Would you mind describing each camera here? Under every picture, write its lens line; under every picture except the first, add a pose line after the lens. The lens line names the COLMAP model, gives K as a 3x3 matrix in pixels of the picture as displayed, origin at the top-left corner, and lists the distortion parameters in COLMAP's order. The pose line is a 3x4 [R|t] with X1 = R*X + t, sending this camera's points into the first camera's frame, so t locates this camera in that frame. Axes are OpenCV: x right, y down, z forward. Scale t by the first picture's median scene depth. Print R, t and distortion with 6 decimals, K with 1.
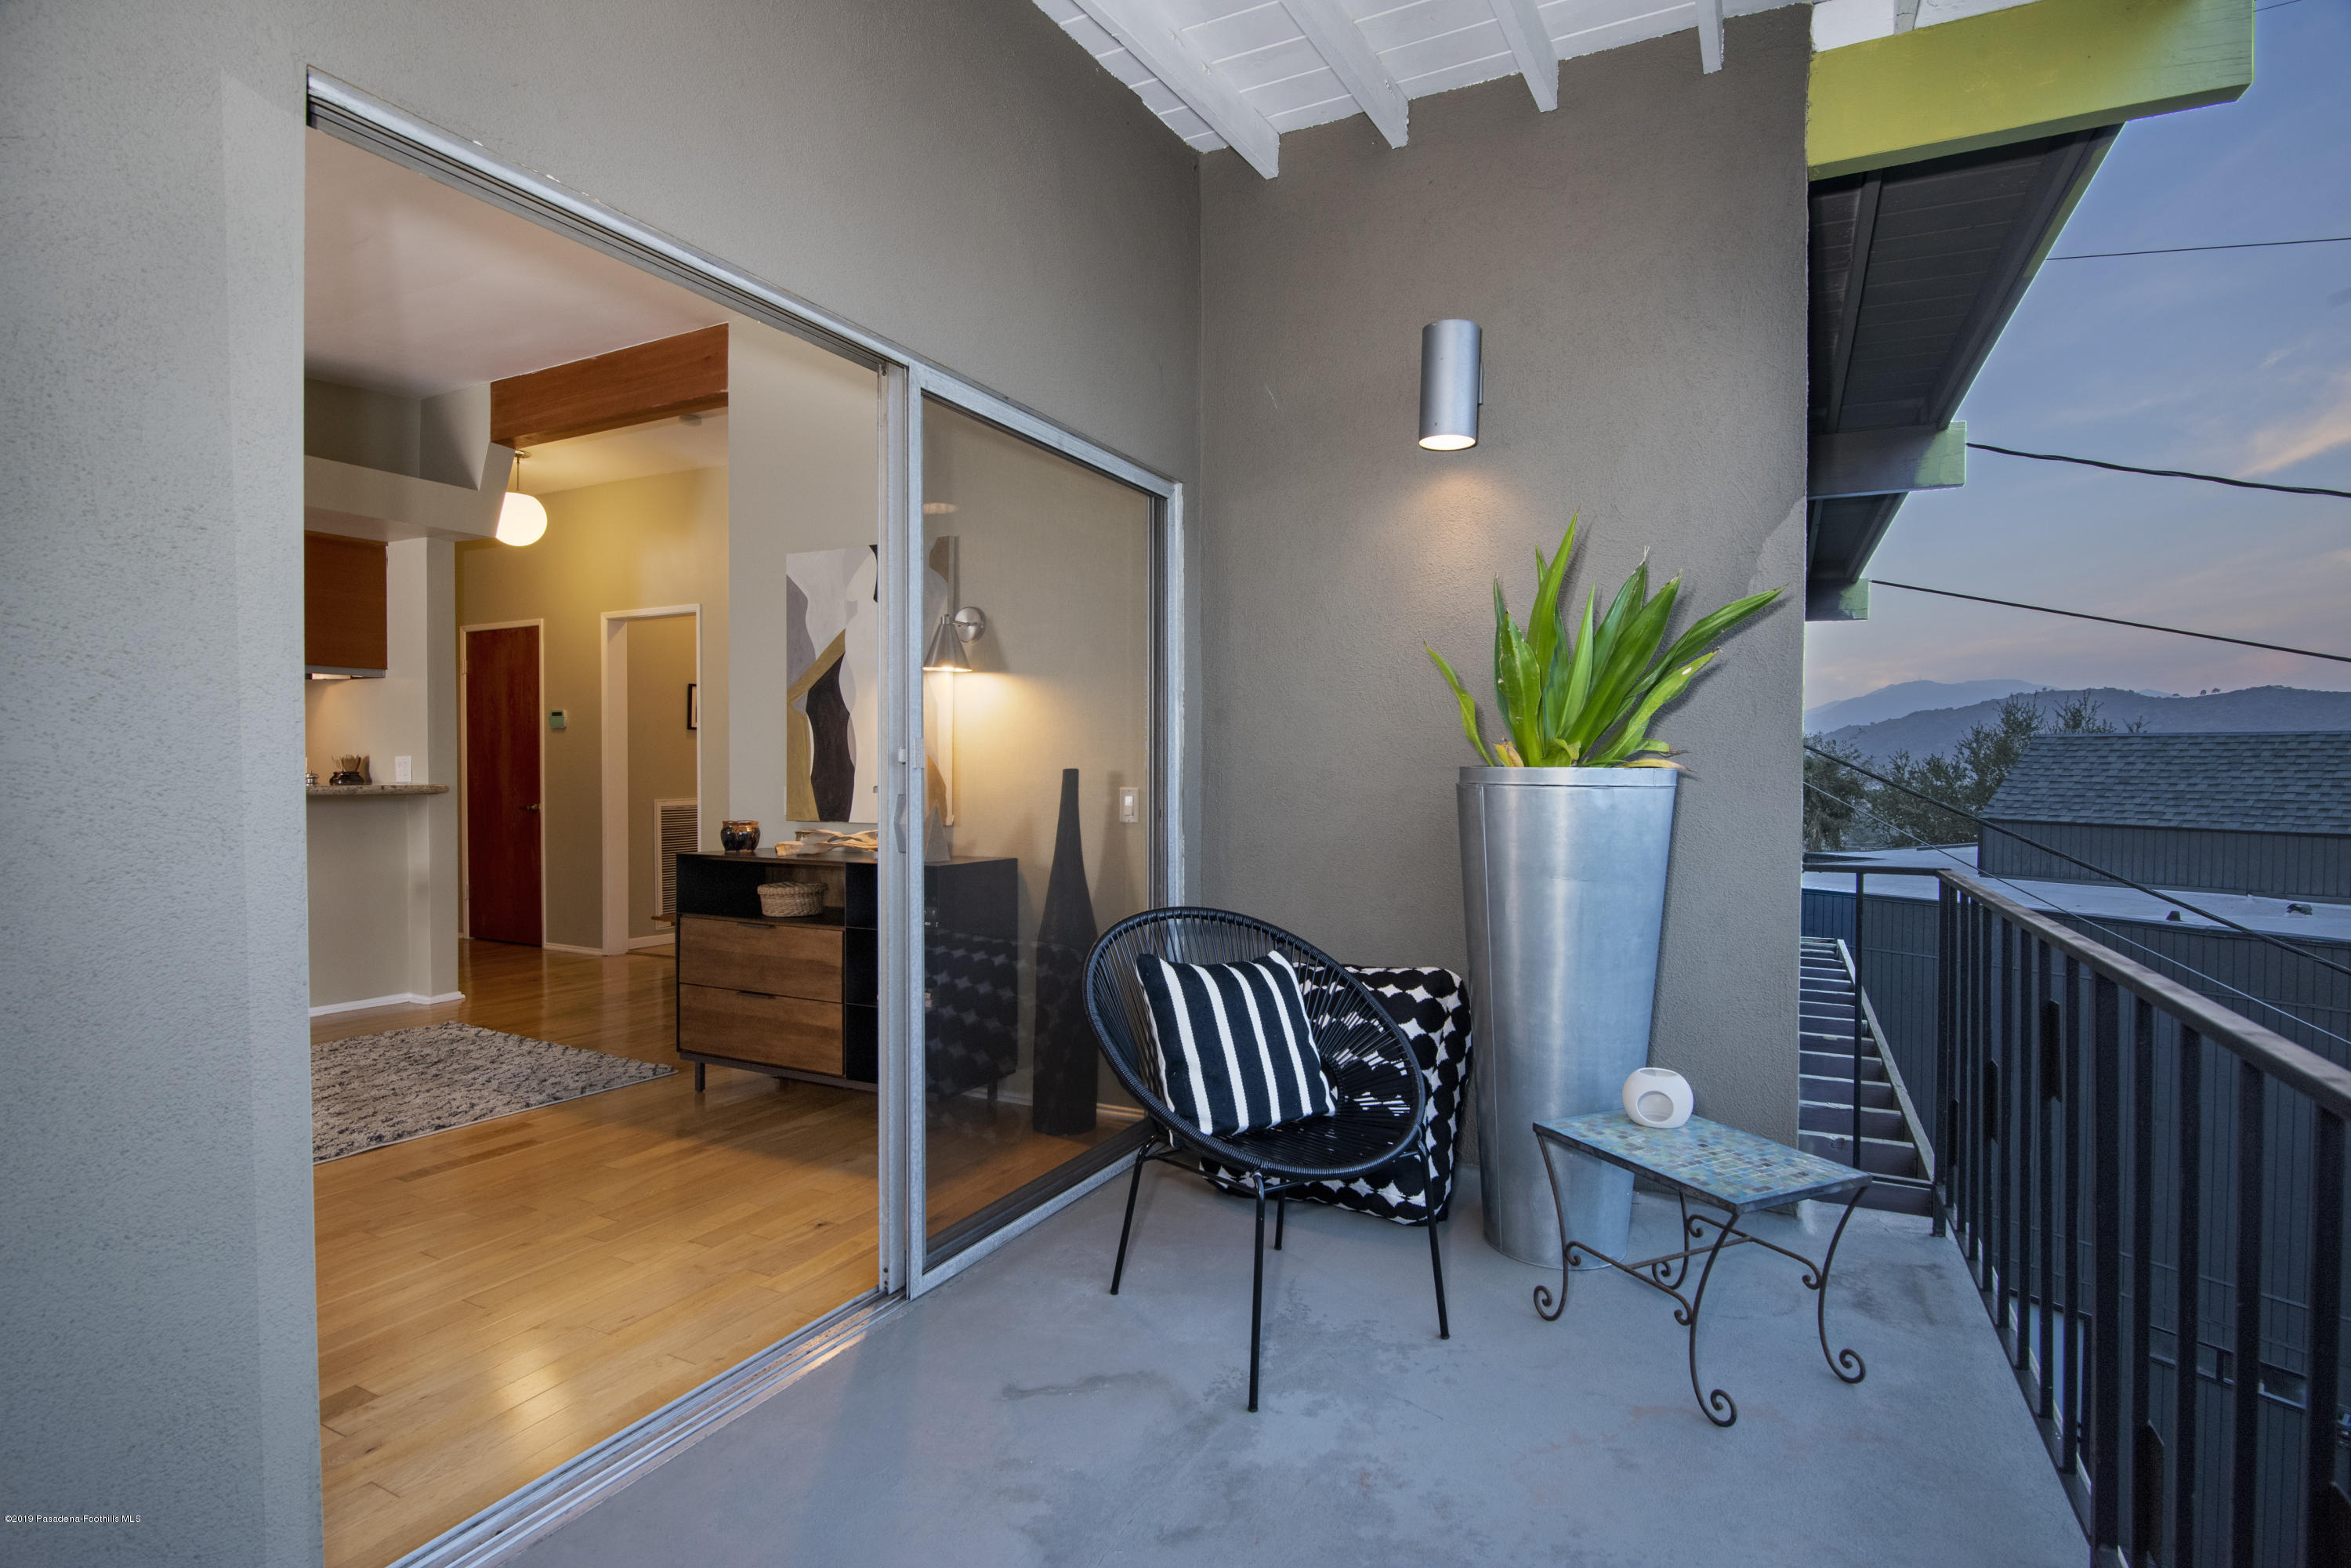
lens RADIAL K [[1163.8, 0, 1172.4], [0, 1163.8, 766.7], [0, 0, 1]] dist [-0.020229, -0.000304]
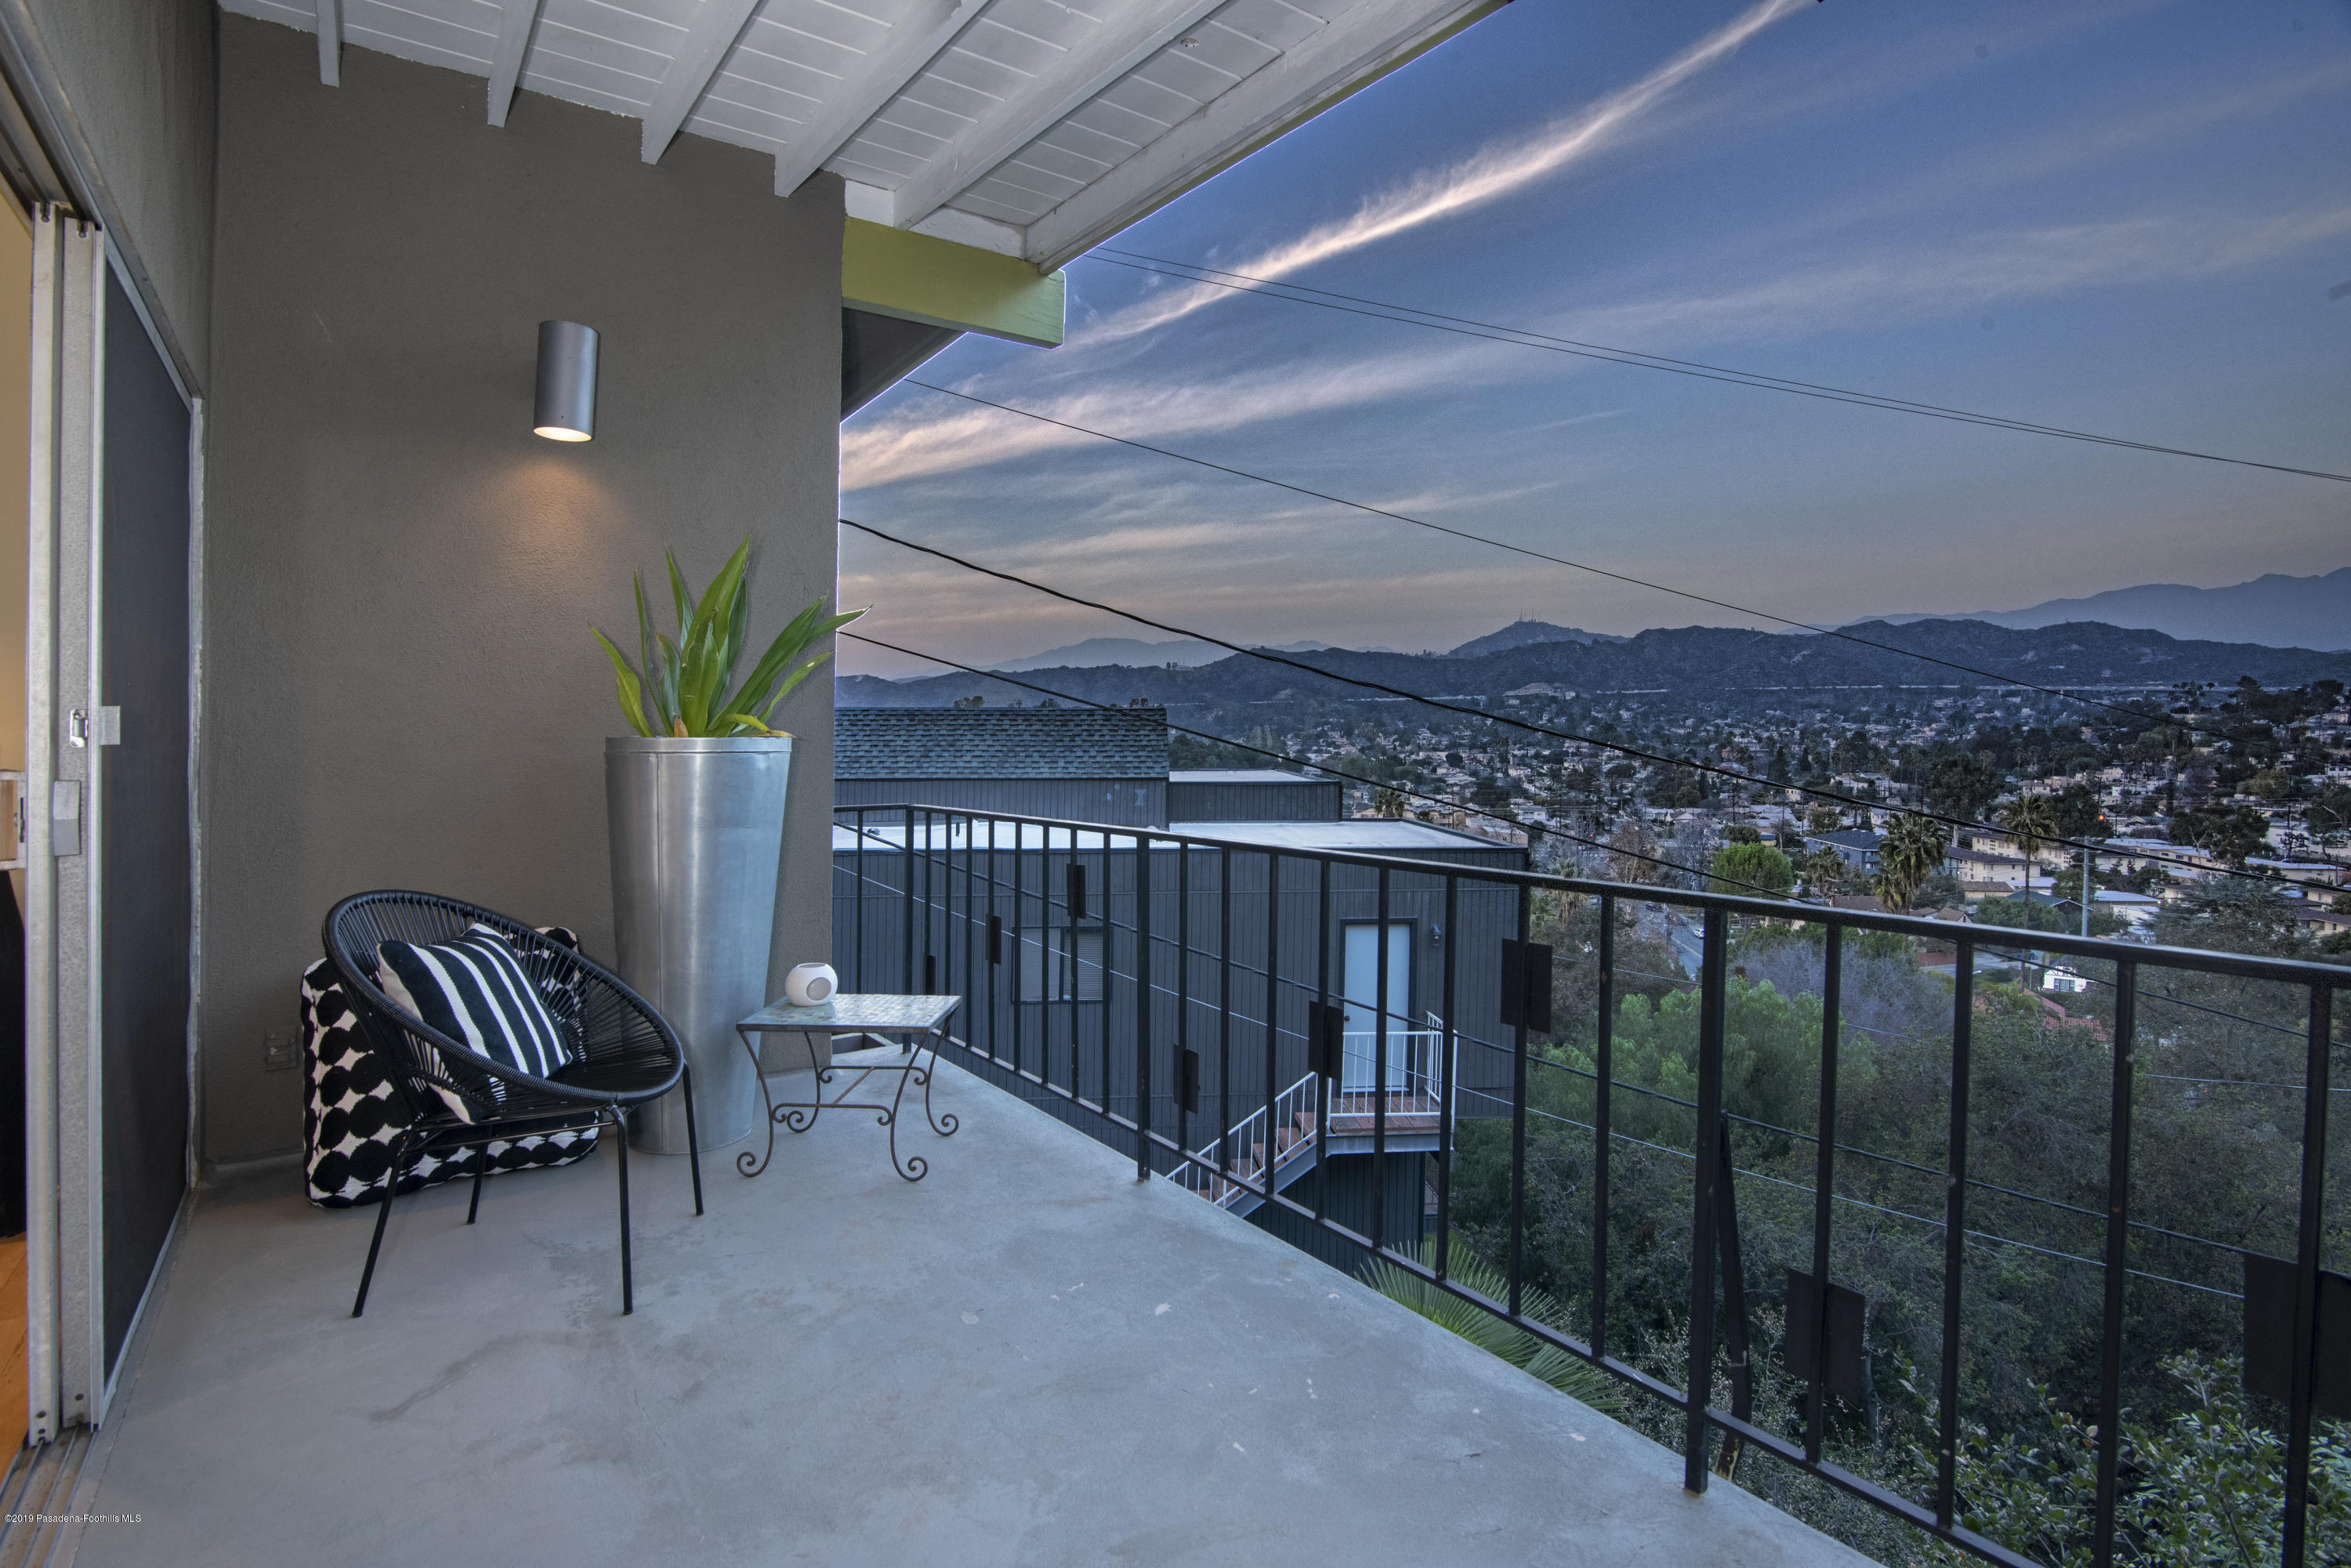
lens RADIAL K [[1177.9, 0, 1104.1], [0, 1177.9, 785.0], [0, 0, 1]] dist [-0.020072, 0.000200]
pose [[0.490545, -0.040165, 0.870490, -0.558098], [0.005480, 0.999060, 0.043010, -0.002447], [-0.871398, -0.016328, 0.490304, 0.039376]]
